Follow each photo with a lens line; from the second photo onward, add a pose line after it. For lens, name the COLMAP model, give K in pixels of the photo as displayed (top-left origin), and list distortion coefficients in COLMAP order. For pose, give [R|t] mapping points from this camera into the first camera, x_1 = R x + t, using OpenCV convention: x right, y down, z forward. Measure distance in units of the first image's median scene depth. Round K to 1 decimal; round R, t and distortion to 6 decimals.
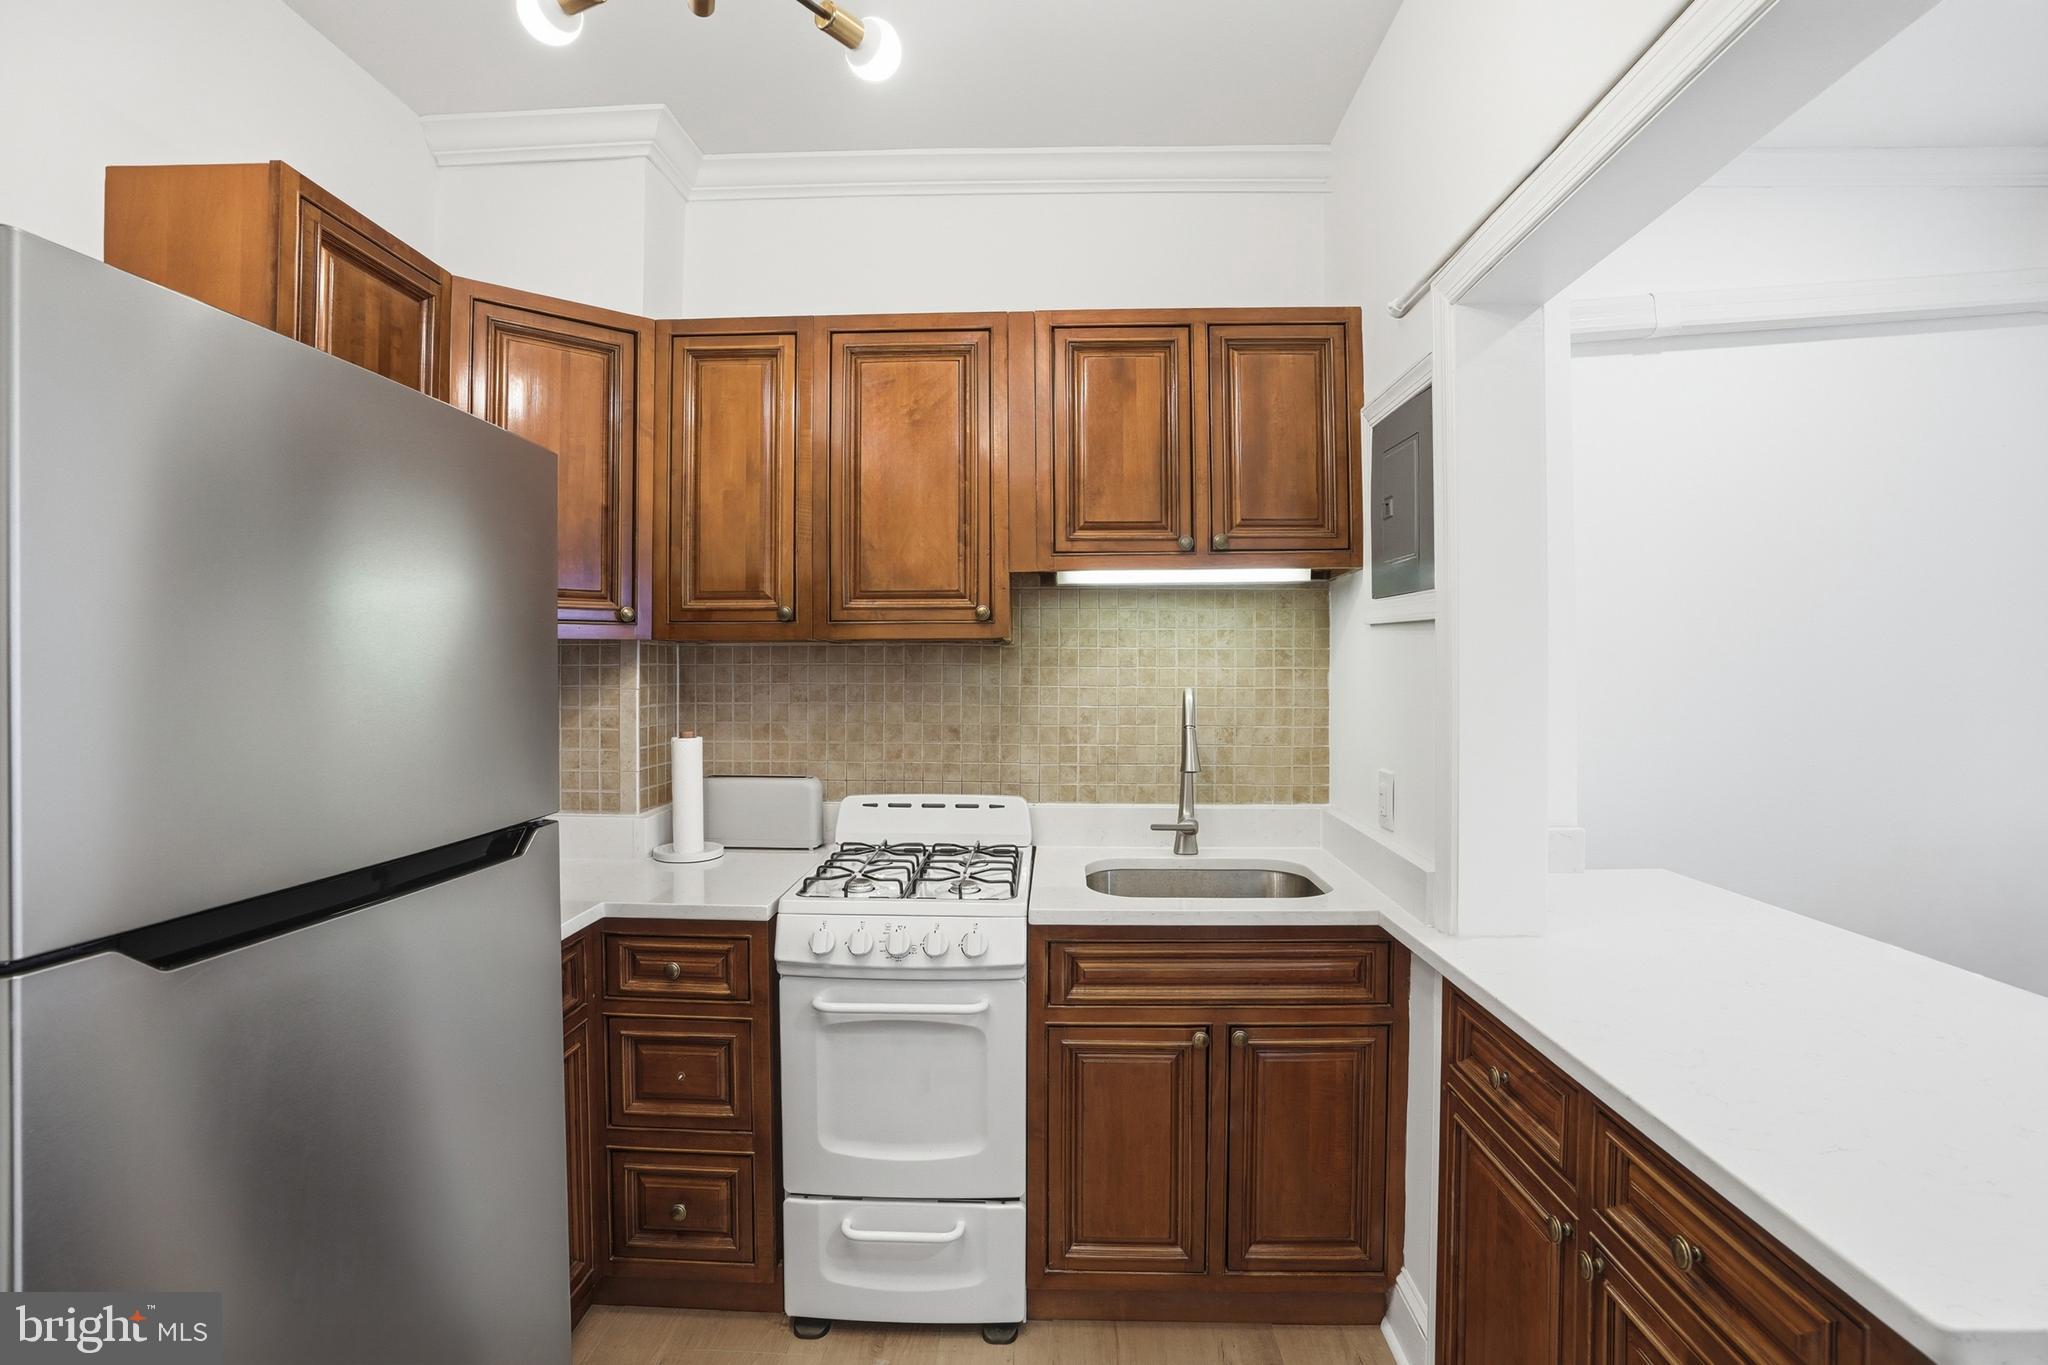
lens RADIAL K [[981.8, 0, 1031.5], [0, 981.8, 665.7], [0, 0, 1]] dist [-0.077593, 0.031512]
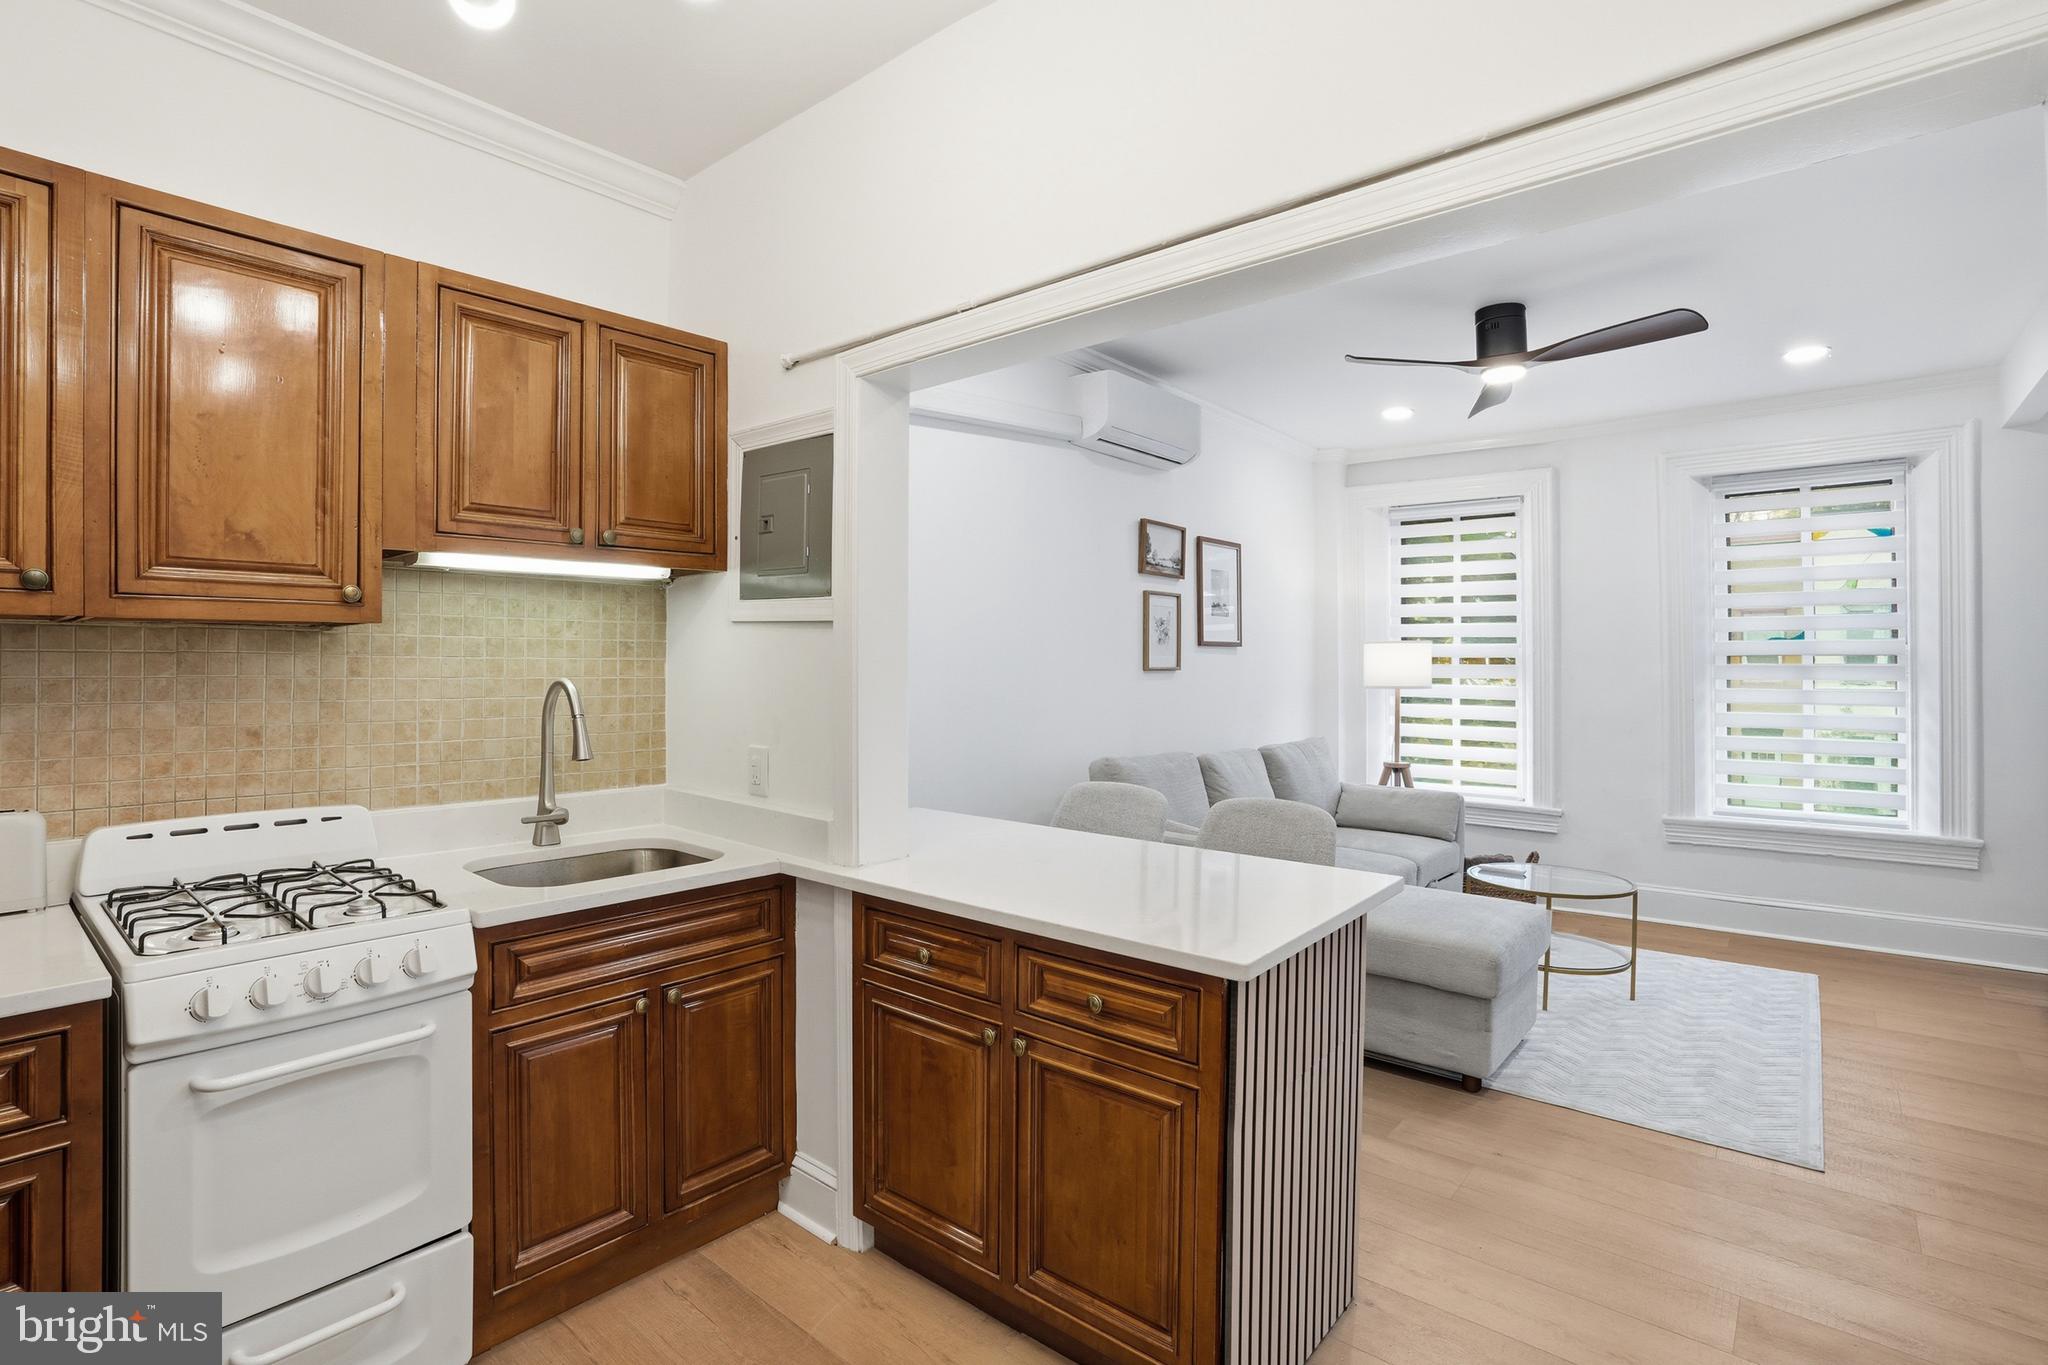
lens RADIAL K [[981.8, 0, 1031.5], [0, 981.8, 665.7], [0, 0, 1]] dist [-0.077593, 0.031512]
pose [[0.612781, -0.000245, 0.790253, -0.342473], [-0.007357, 0.999955, 0.006015, 0.000392], [-0.790219, -0.009500, 0.612751, 0.009917]]
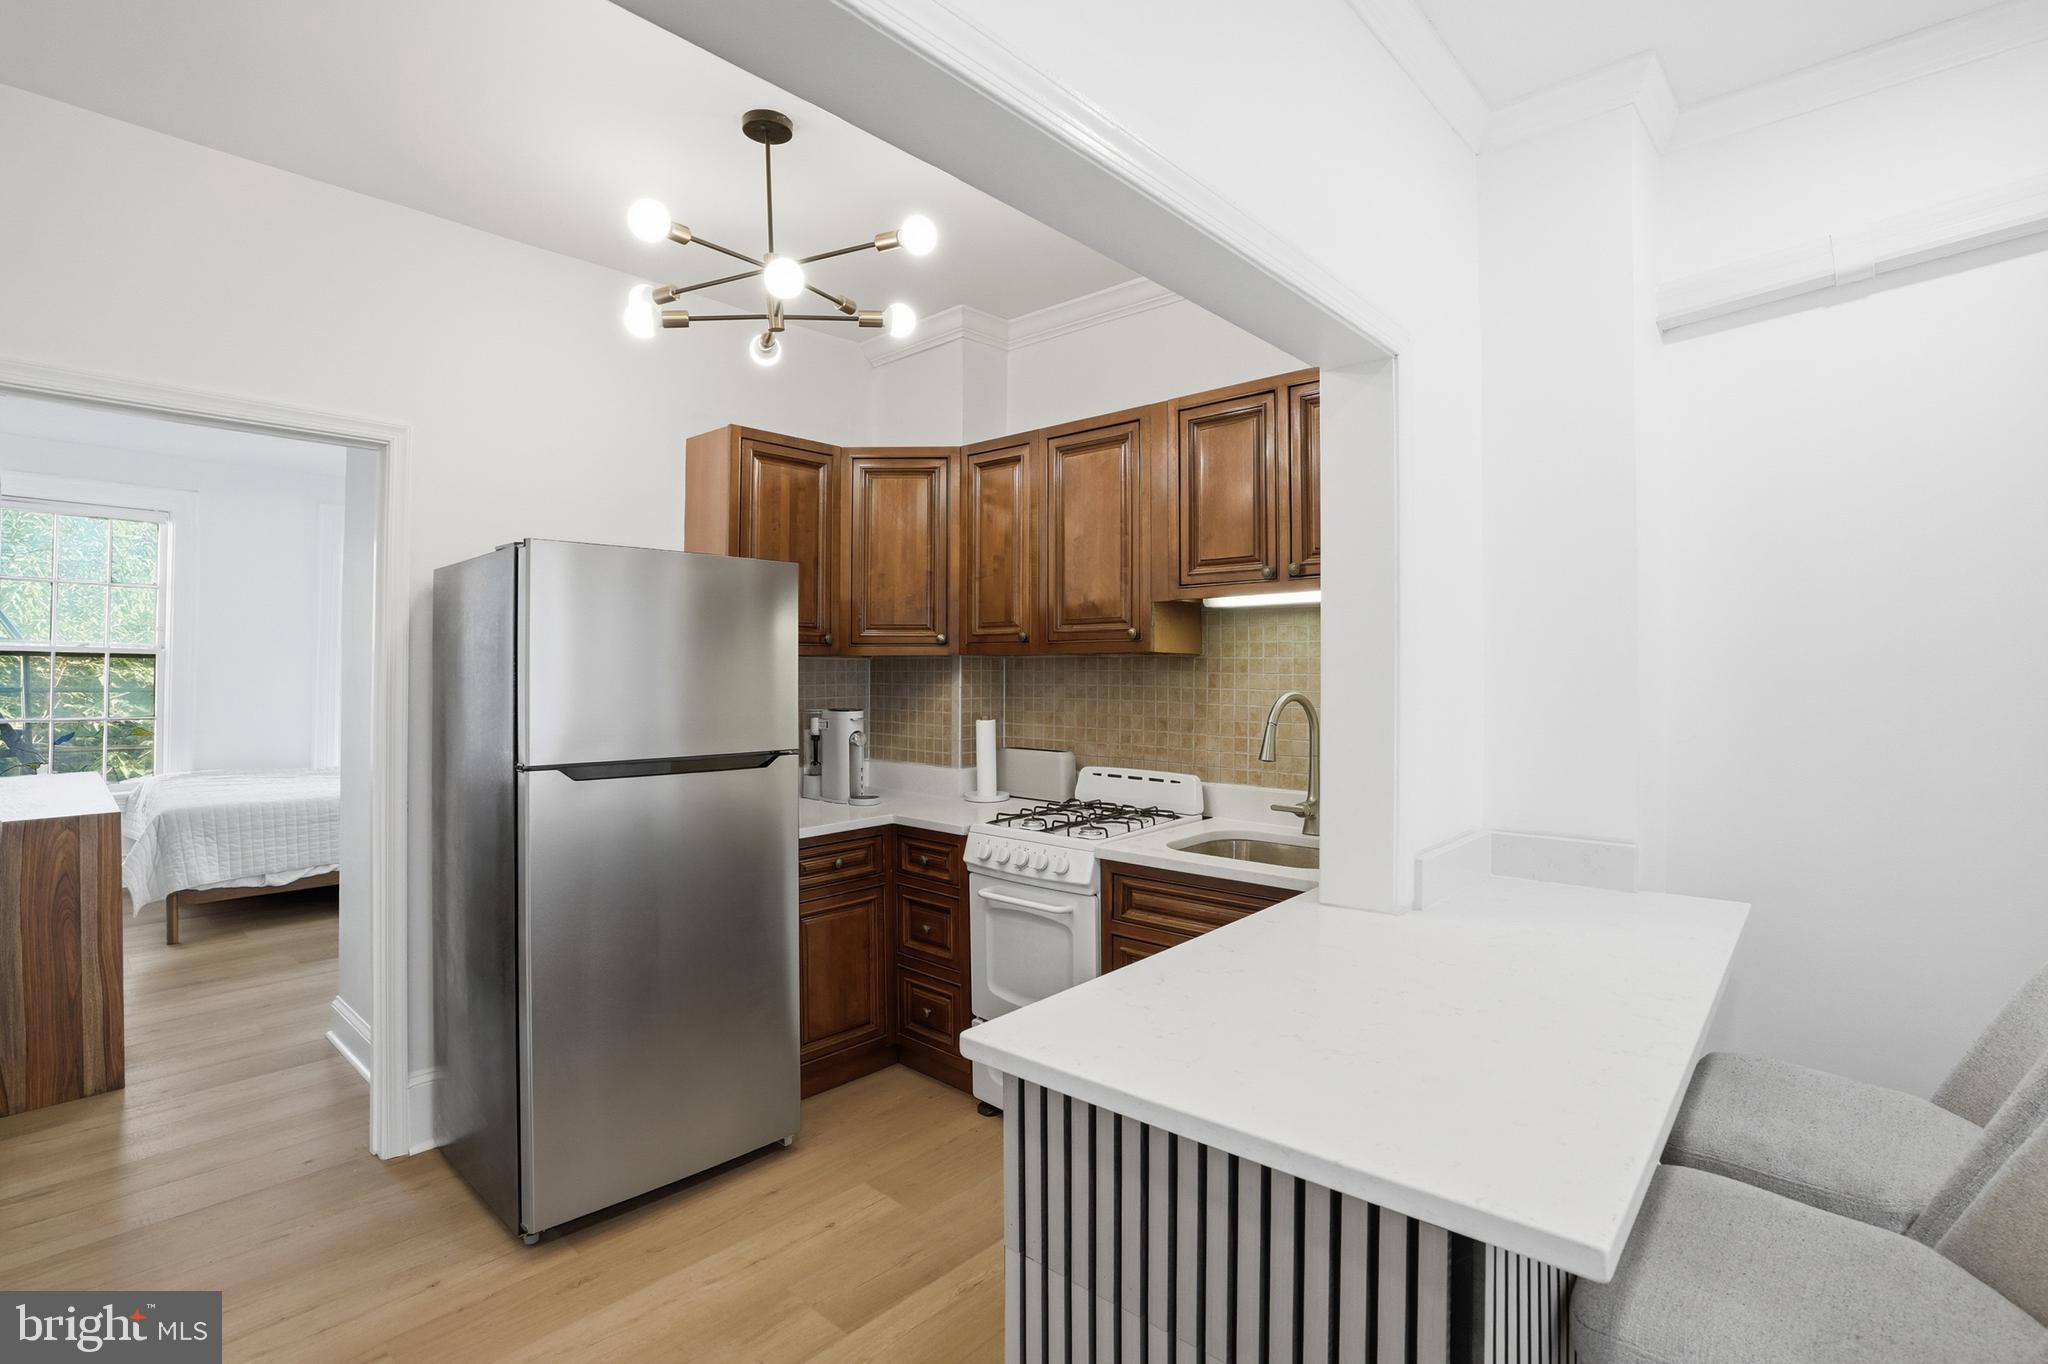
lens RADIAL K [[981.8, 0, 1031.5], [0, 981.8, 665.2], [0, 0, 1]] dist [-0.077593, 0.031512]
pose [[0.757147, -0.001618, -0.653242, 0.717952], [0.001514, 0.999999, -0.000721, -0.009792], [0.653243, -0.000443, 0.757148, -0.106307]]
